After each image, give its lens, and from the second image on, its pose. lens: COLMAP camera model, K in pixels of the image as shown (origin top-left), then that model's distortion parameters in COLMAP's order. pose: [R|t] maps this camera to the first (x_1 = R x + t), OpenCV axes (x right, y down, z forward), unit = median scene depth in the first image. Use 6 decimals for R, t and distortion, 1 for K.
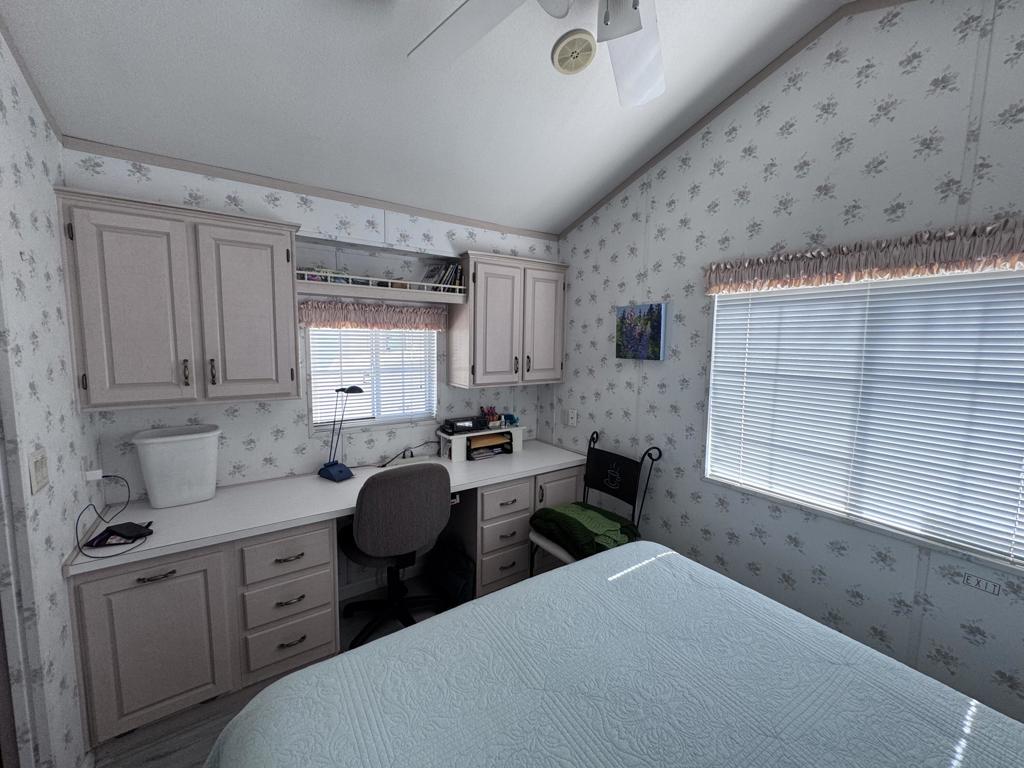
lens RADIAL K [[407.5, 0, 520.8], [0, 407.5, 384.2], [0, 0, 1]] dist [-0.002530, 0.000521]
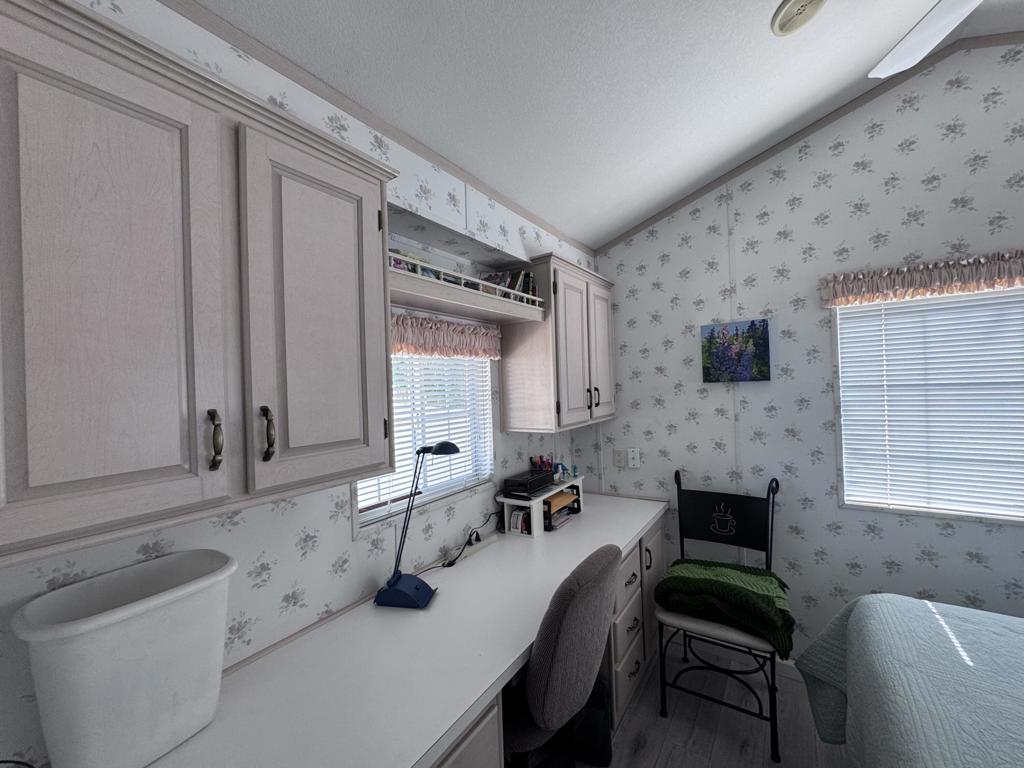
lens RADIAL K [[407.5, 0, 520.9], [0, 407.5, 384.0], [0, 0, 1]] dist [-0.002530, 0.000521]
pose [[0.931429, -0.047628, 0.360793, -0.541711], [0.087744, 0.991542, -0.095629, -0.014150], [-0.353187, 0.120729, 0.927730, 0.382780]]
